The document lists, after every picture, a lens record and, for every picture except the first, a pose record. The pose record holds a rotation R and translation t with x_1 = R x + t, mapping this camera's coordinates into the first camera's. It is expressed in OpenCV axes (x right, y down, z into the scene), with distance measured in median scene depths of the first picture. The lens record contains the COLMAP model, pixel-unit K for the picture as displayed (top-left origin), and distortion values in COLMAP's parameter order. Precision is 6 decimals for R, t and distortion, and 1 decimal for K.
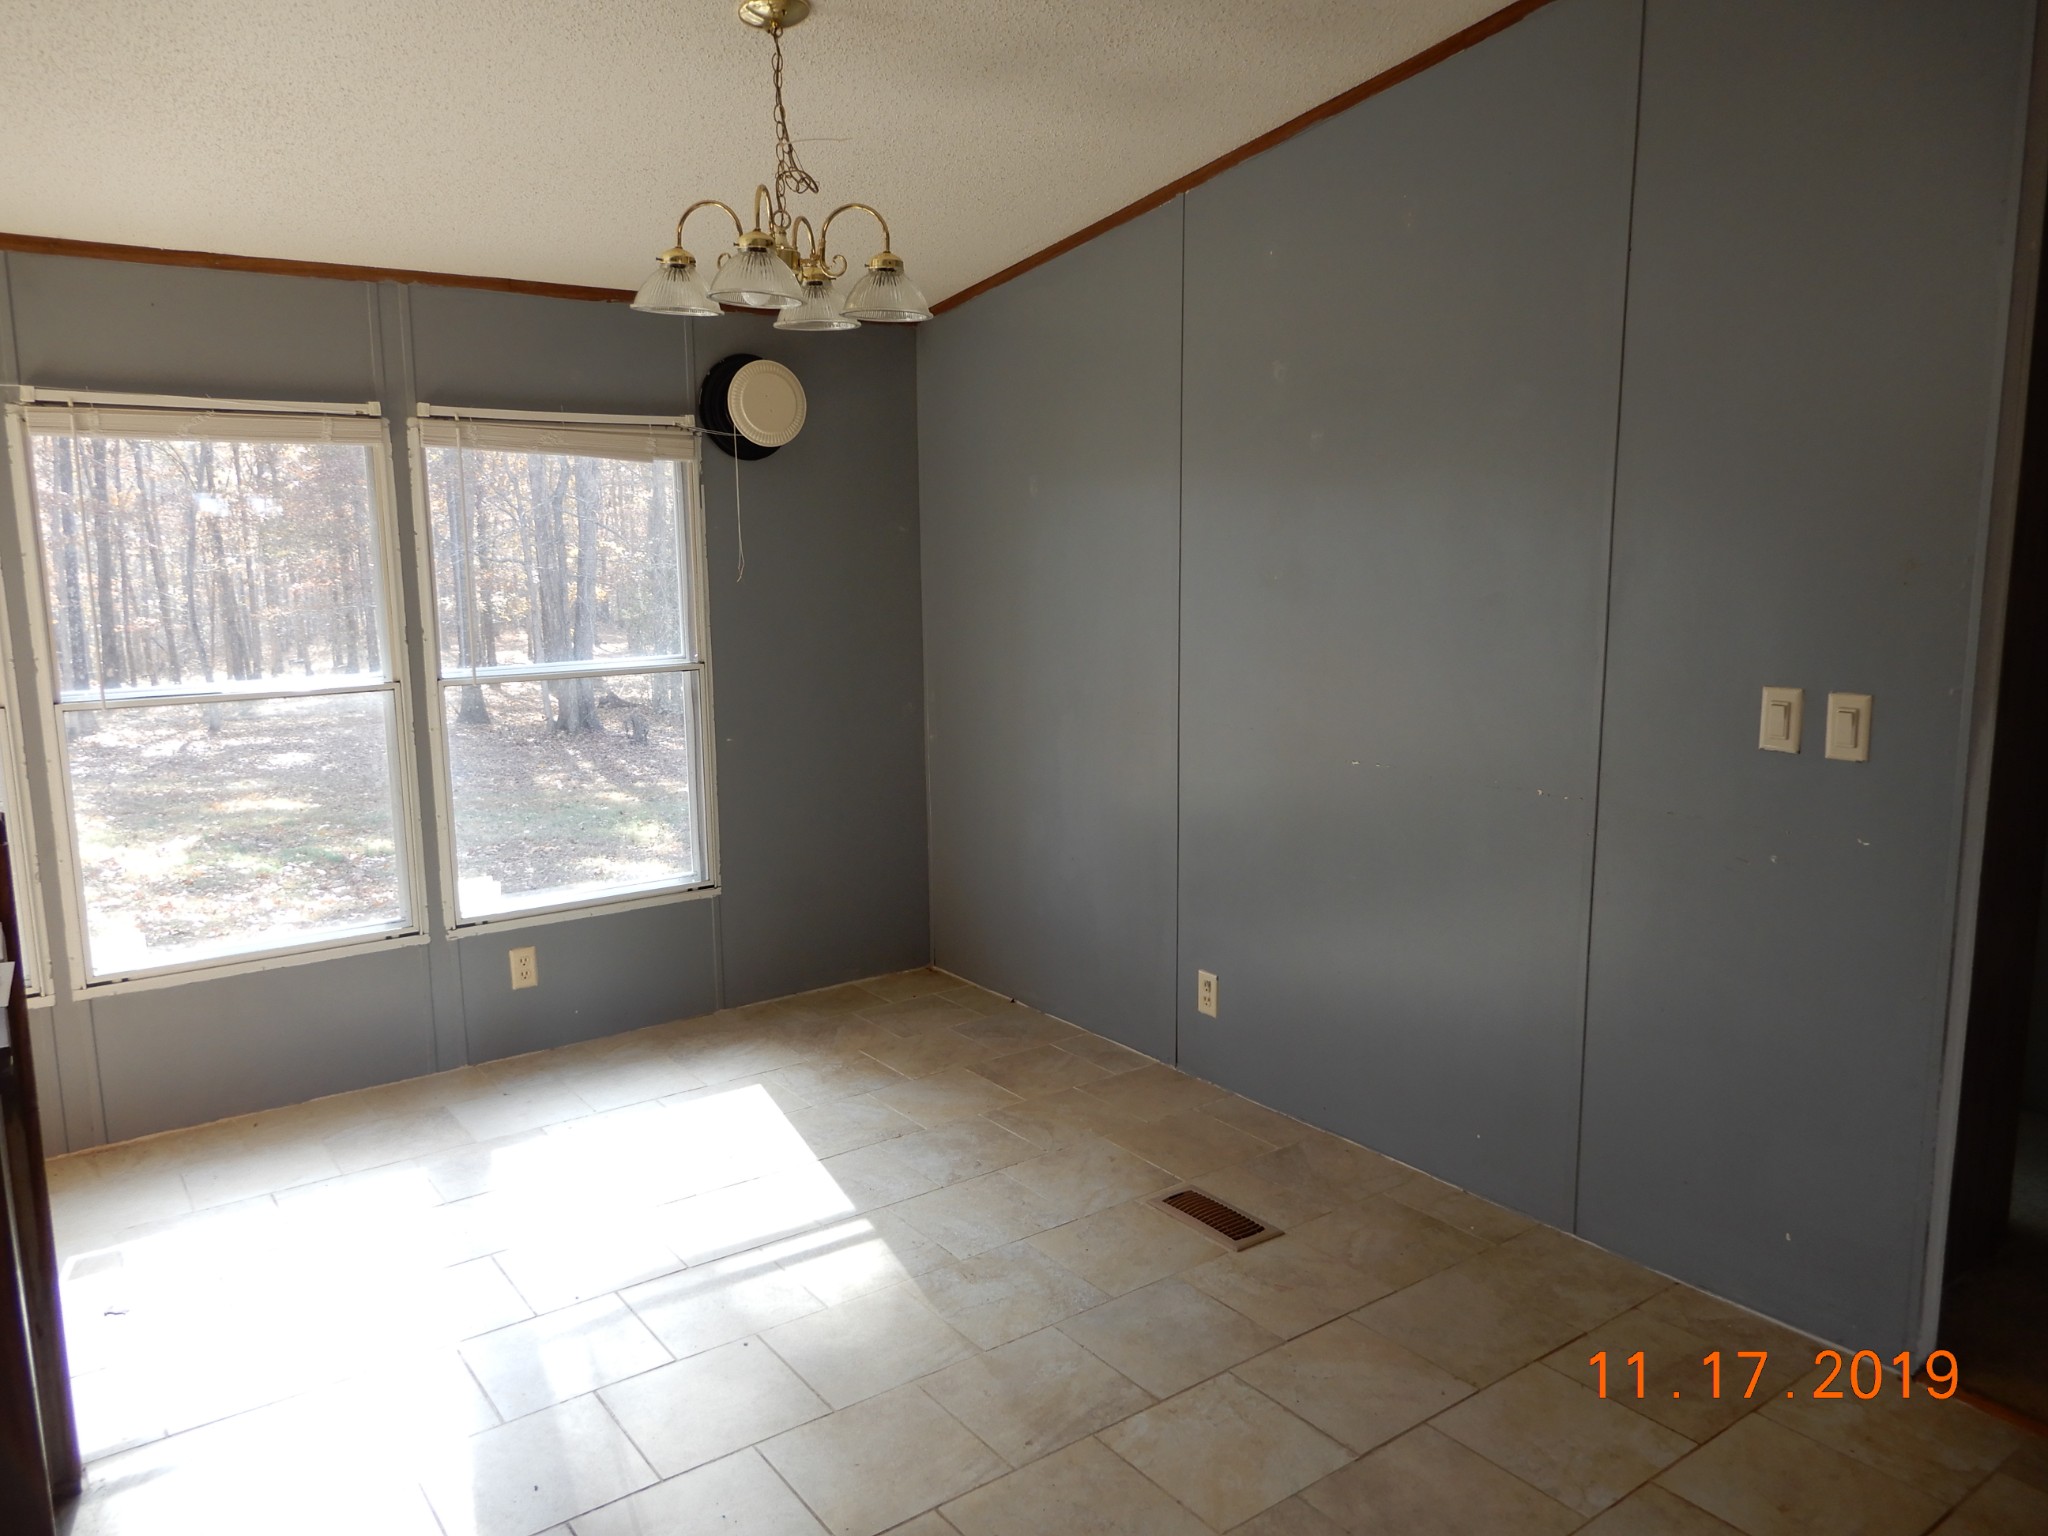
lens RADIAL K [[1465.3, 0, 1026.6], [0, 1465.3, 772.1], [0, 0, 1]] dist [0.007631, 0.008218]
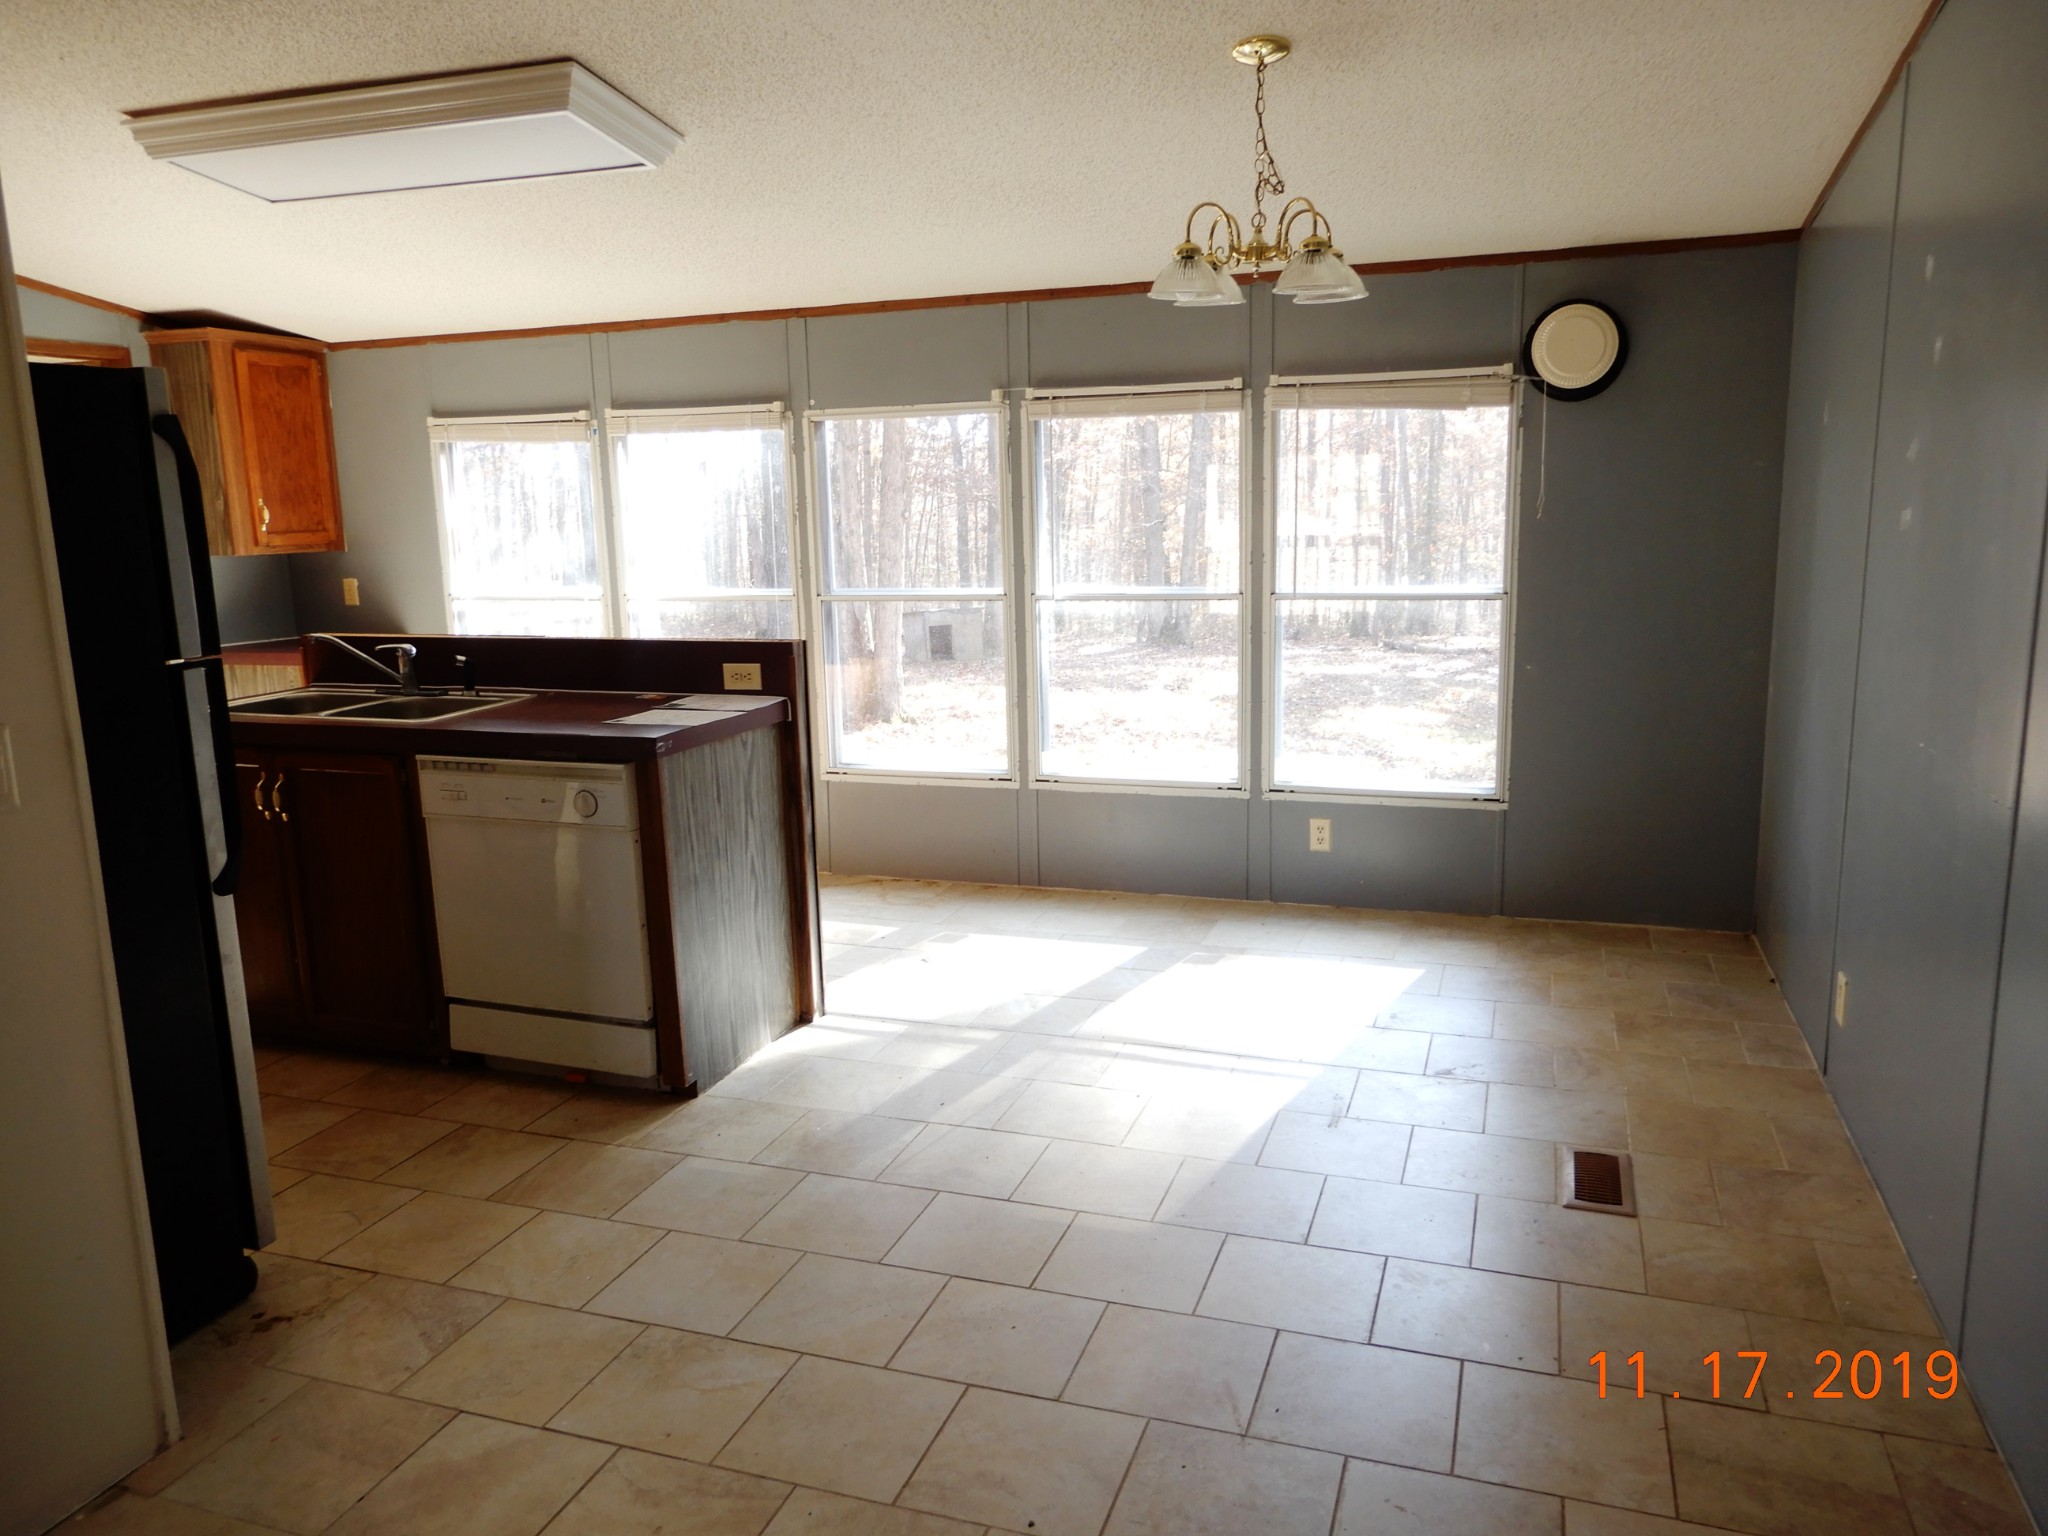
lens RADIAL K [[1465.3, 0, 1026.5], [0, 1465.3, 760.8], [0, 0, 1]] dist [0.007631, 0.008218]
pose [[0.569523, 0.142502, -0.809529, 0.517390], [-0.114551, 0.989007, 0.093506, -0.014040], [0.813954, 0.039479, 0.579586, 0.095263]]
